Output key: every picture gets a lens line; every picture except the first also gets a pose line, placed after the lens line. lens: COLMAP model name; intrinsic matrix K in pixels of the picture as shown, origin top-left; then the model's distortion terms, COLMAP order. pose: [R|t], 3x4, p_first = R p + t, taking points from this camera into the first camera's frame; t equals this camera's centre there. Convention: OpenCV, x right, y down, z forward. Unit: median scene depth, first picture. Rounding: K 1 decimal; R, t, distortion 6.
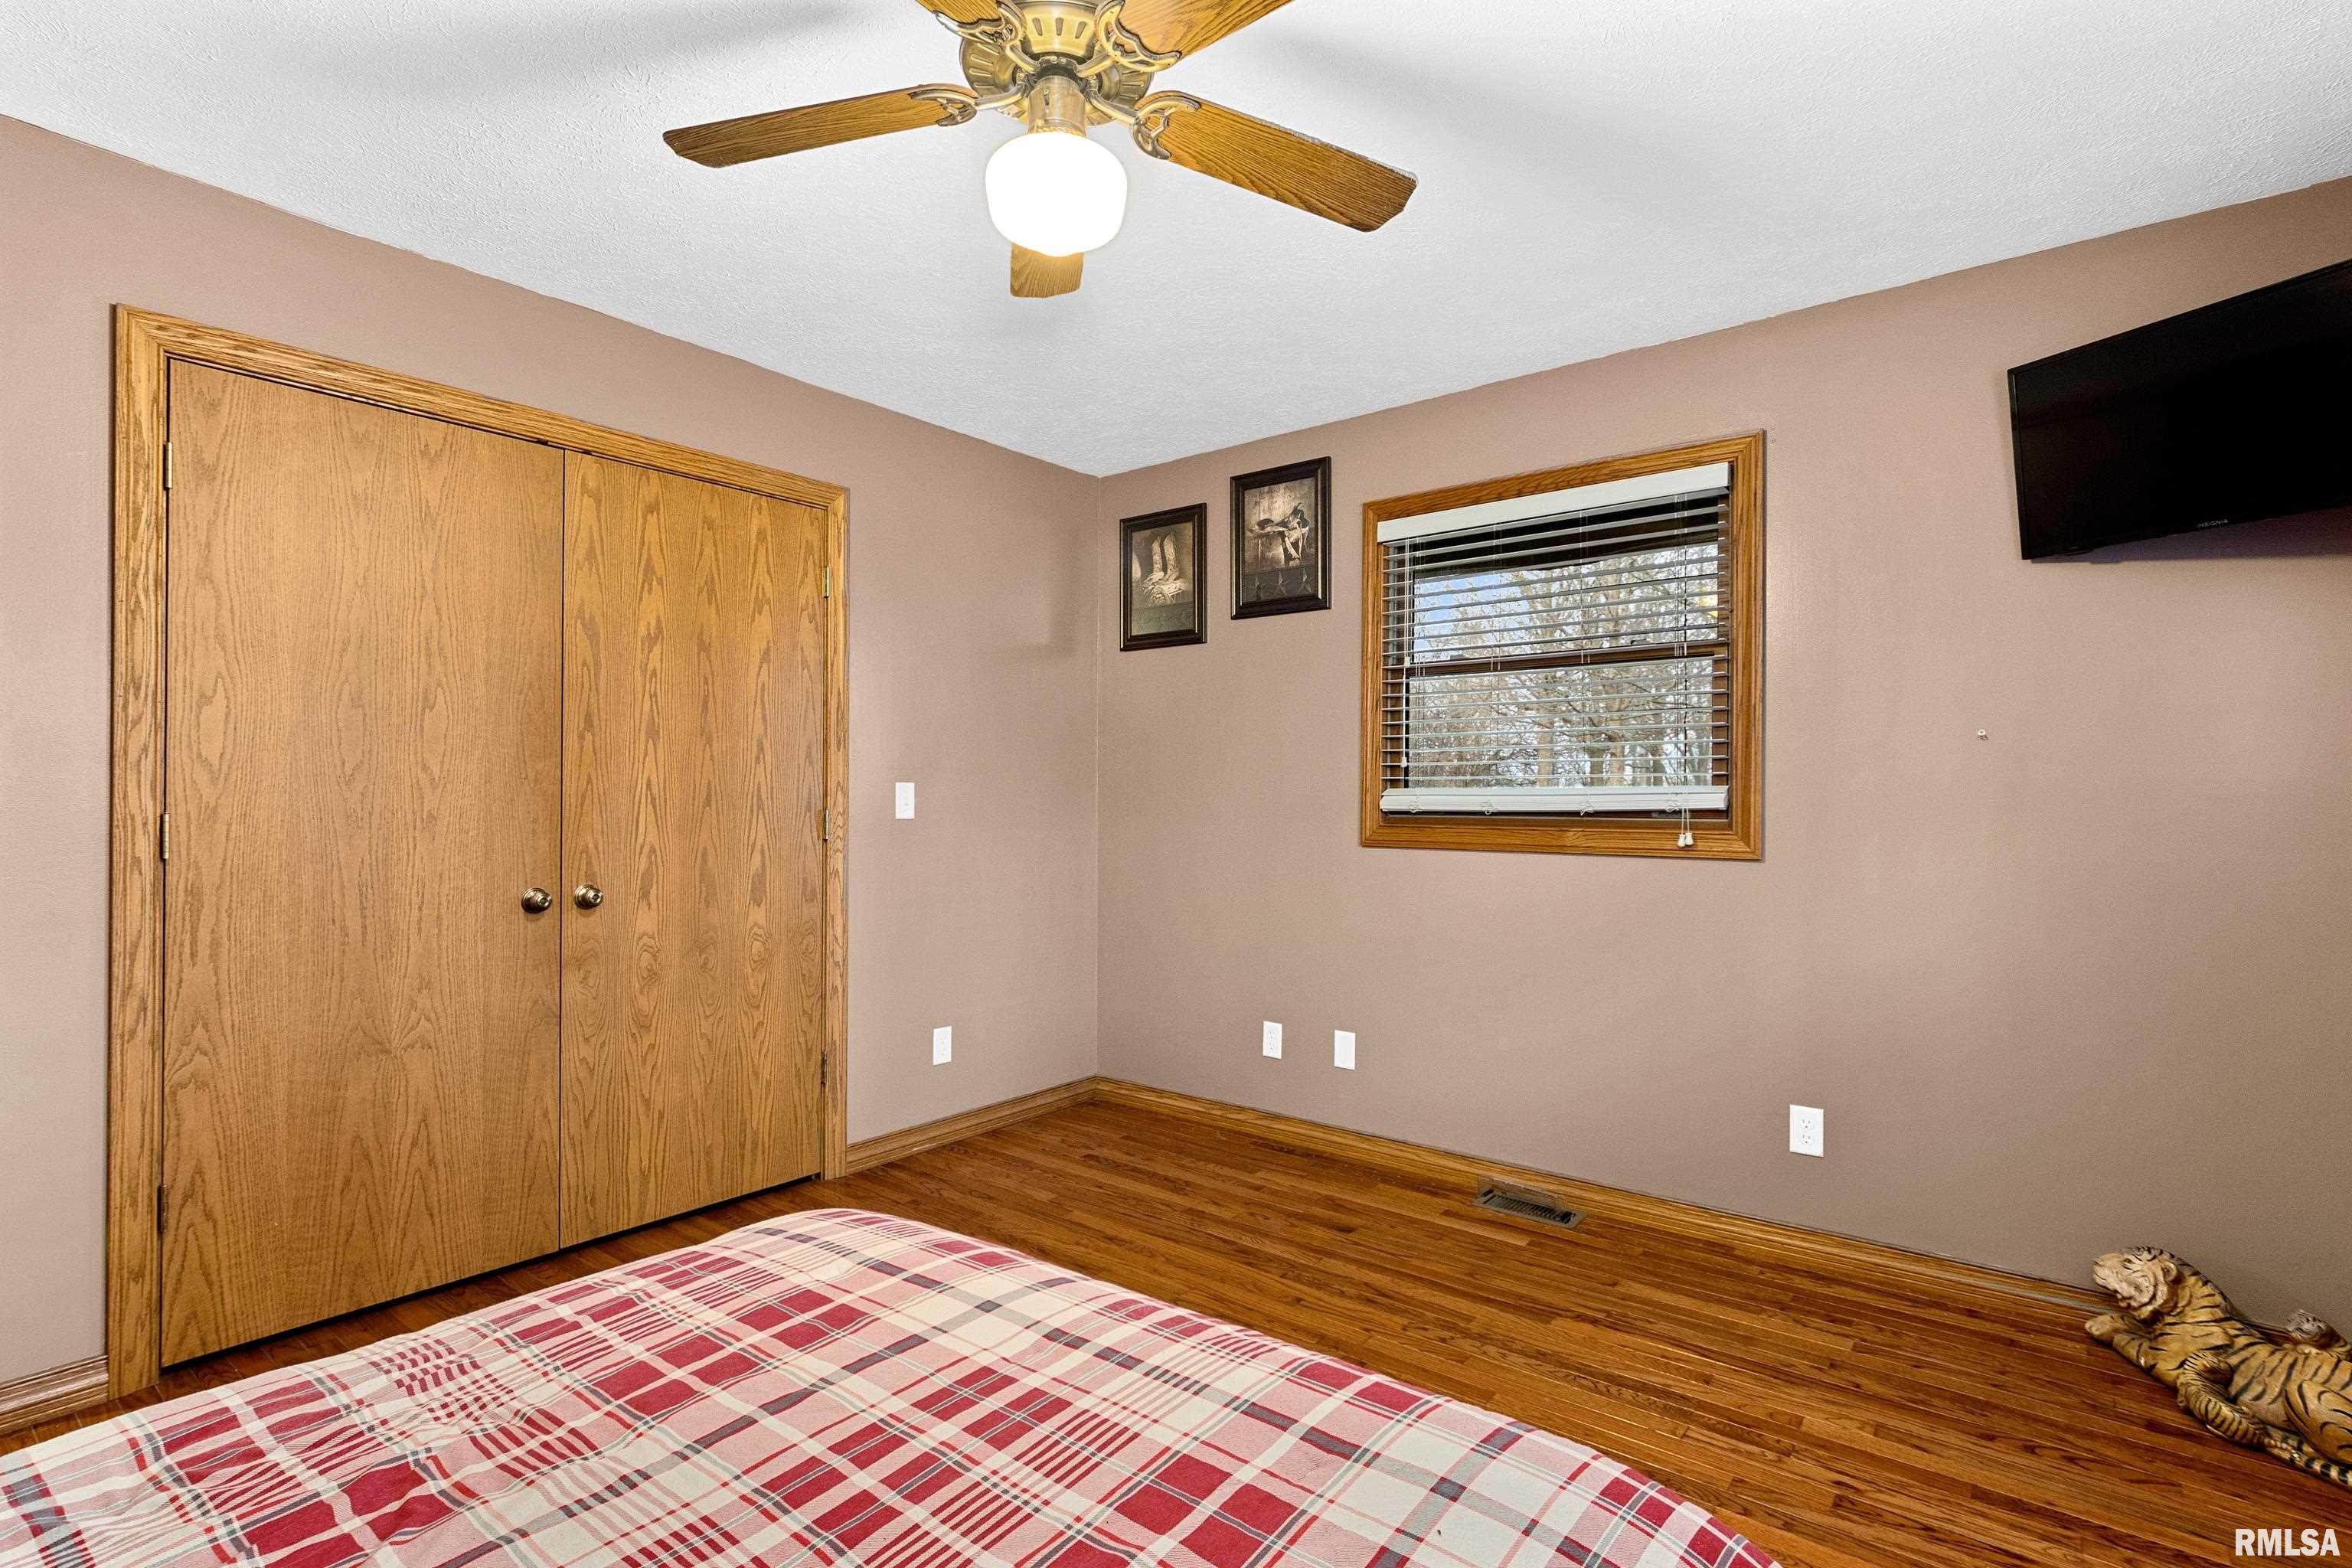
lens RADIAL K [[1096.3, 0, 1170.9], [0, 1096.3, 789.5], [0, 0, 1]] dist [0.004813, -0.015360]
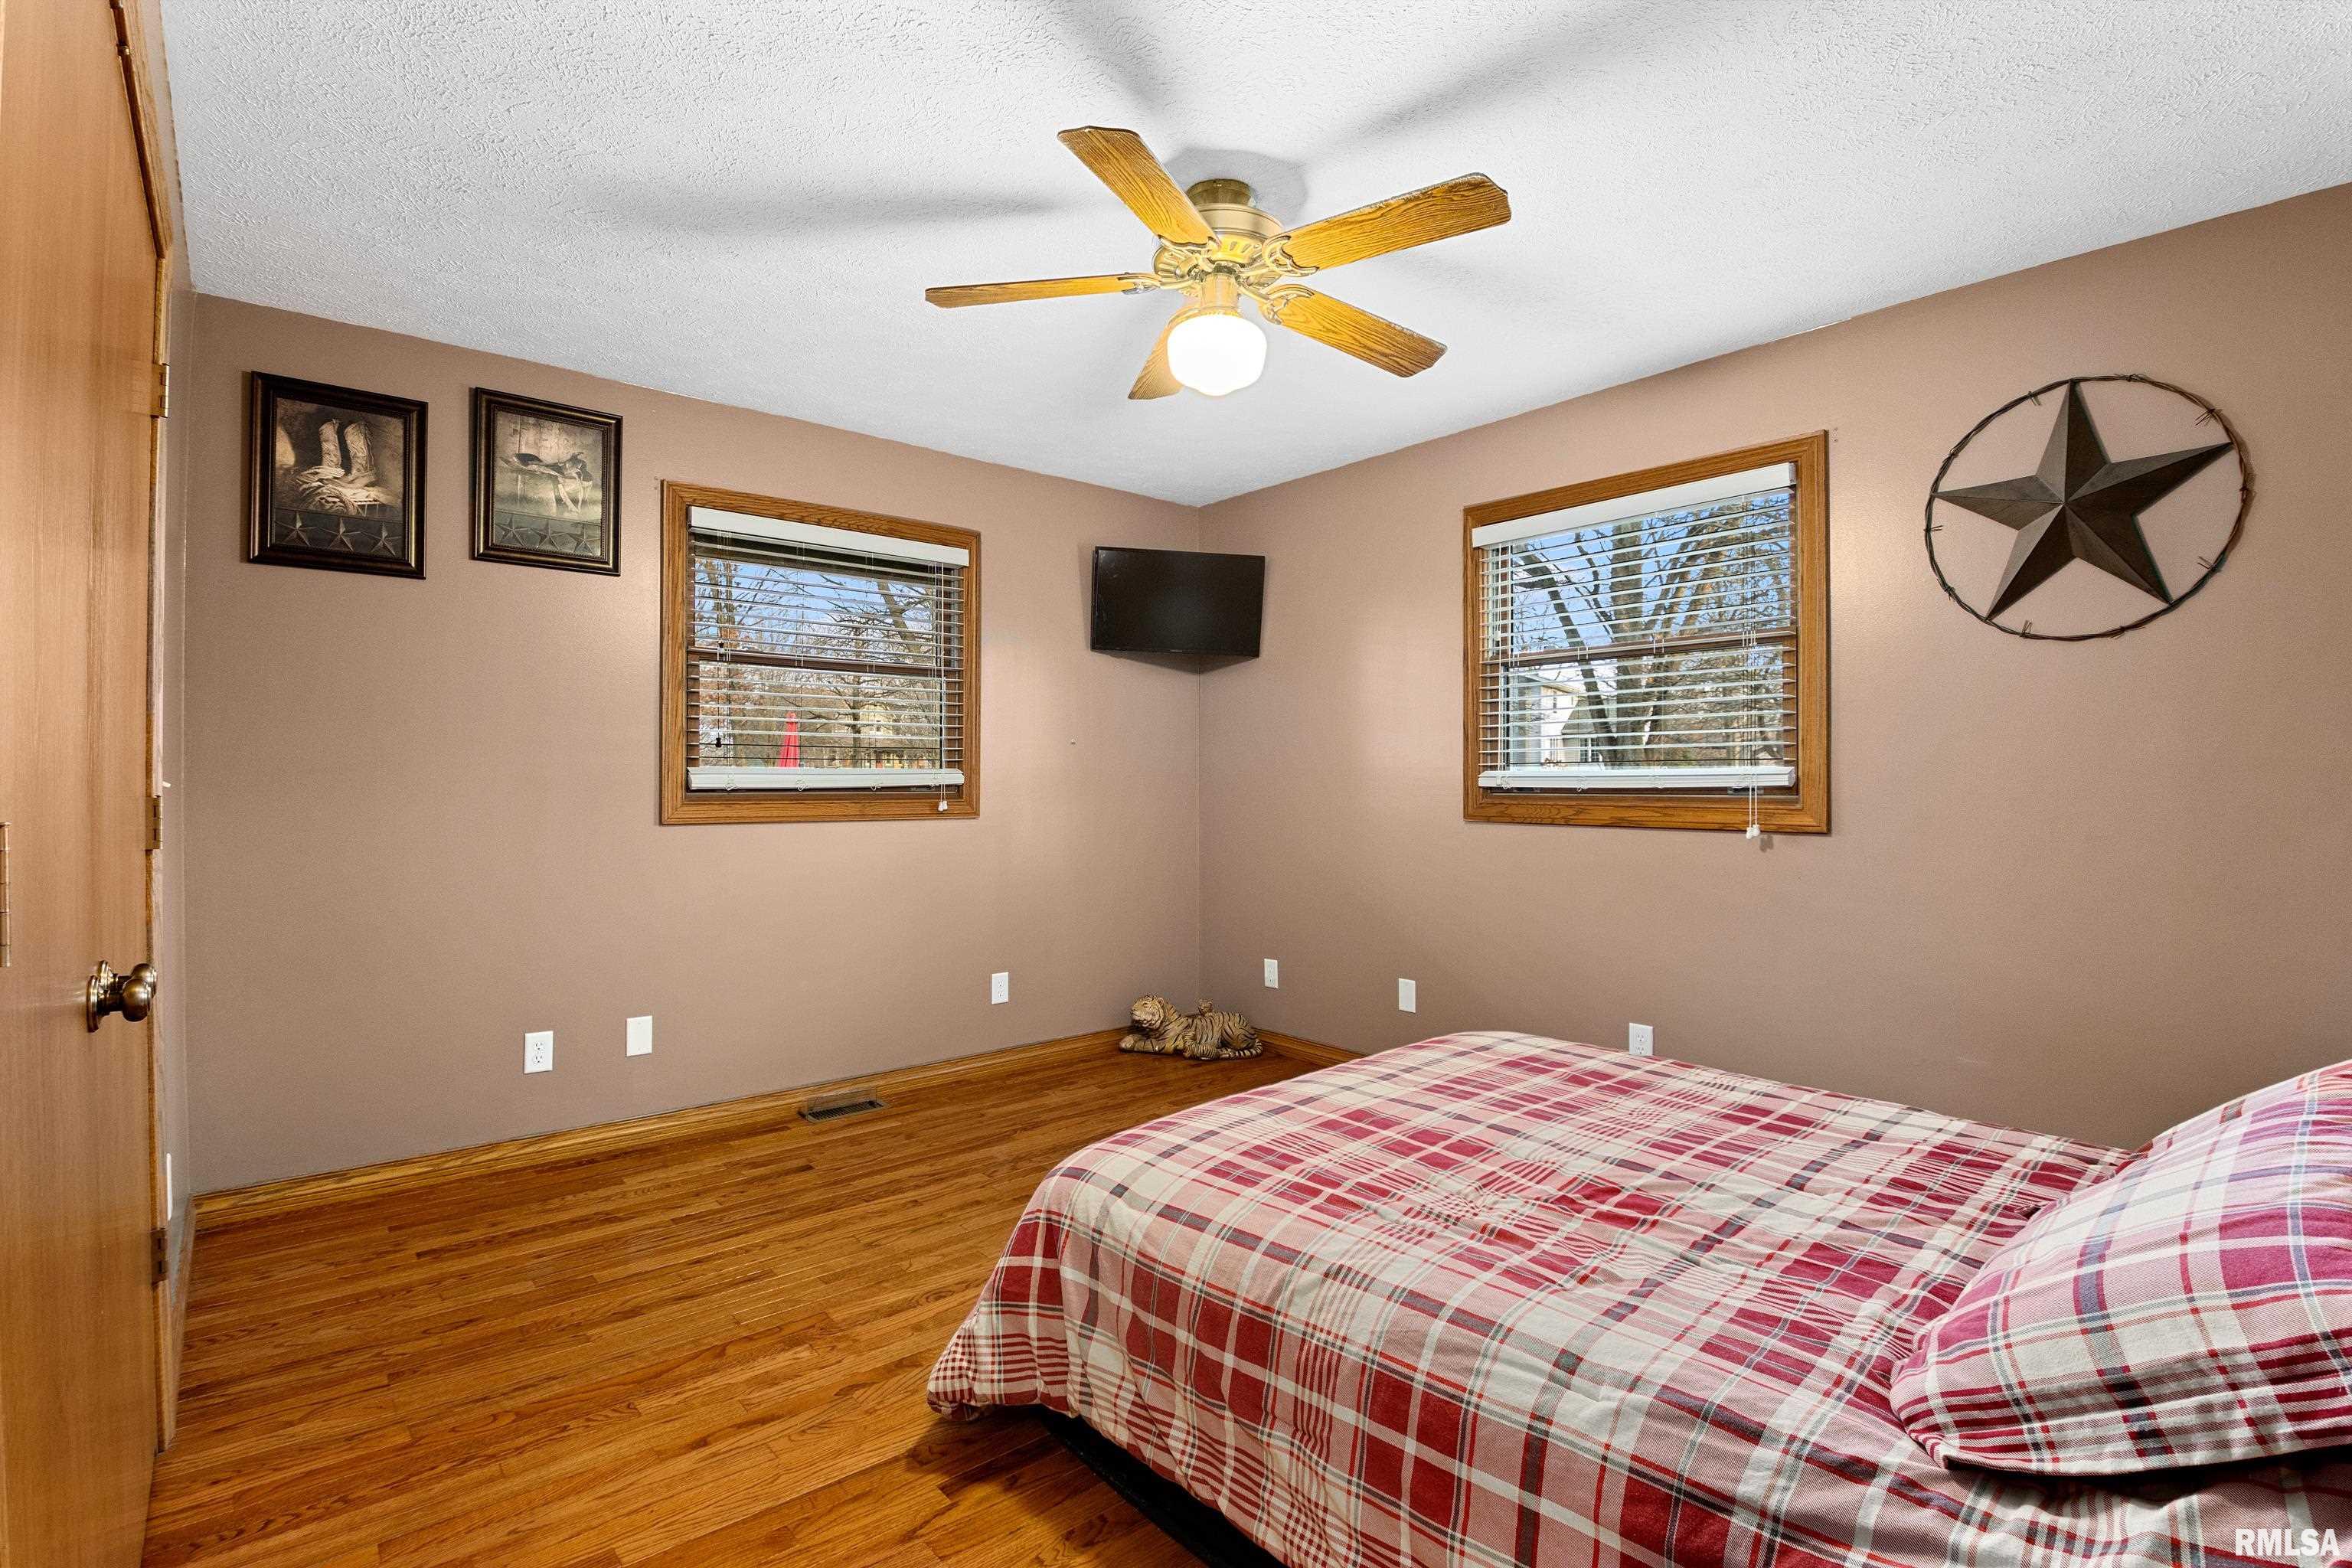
lens RADIAL K [[1096.3, 0, 1130.0], [0, 1096.3, 770.5], [0, 0, 1]] dist [0.004813, -0.015360]
pose [[0.208867, 0.005703, 0.977928, -0.772760], [-0.009836, 0.999945, -0.003731, 0.002139], [-0.977895, -0.008839, 0.208911, 0.411197]]
